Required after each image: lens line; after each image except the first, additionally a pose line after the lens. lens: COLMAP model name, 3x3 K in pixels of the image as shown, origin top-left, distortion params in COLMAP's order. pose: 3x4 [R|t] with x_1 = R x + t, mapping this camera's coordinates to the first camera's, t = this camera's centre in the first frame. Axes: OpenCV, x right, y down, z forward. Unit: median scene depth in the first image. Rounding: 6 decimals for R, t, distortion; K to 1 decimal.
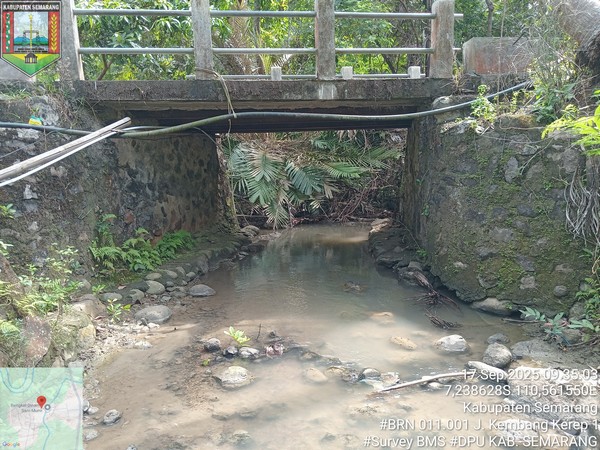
lens RADIAL K [[450.9, 0, 300.2], [0, 450.9, 223.5], [0, 0, 1]] dist [0.060391, -0.127447]
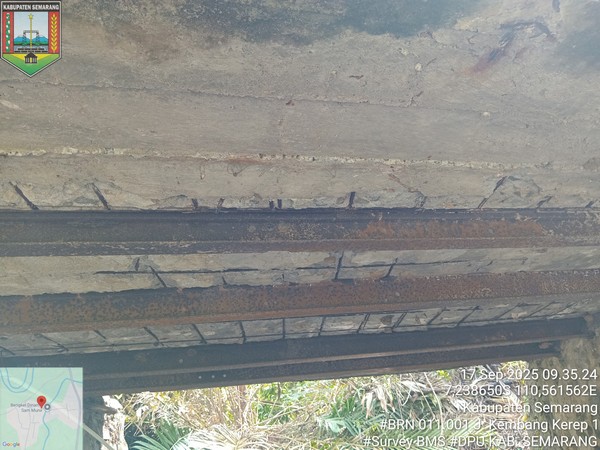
lens RADIAL K [[450.9, 0, 300.2], [0, 450.9, 223.5], [0, 0, 1]] dist [0.060391, -0.127447]
pose [[0.997248, -0.055542, 0.049116, -0.016547], [0.073708, 0.814355, -0.575667, -0.066964], [-0.008024, 0.577703, 0.816207, 0.469227]]
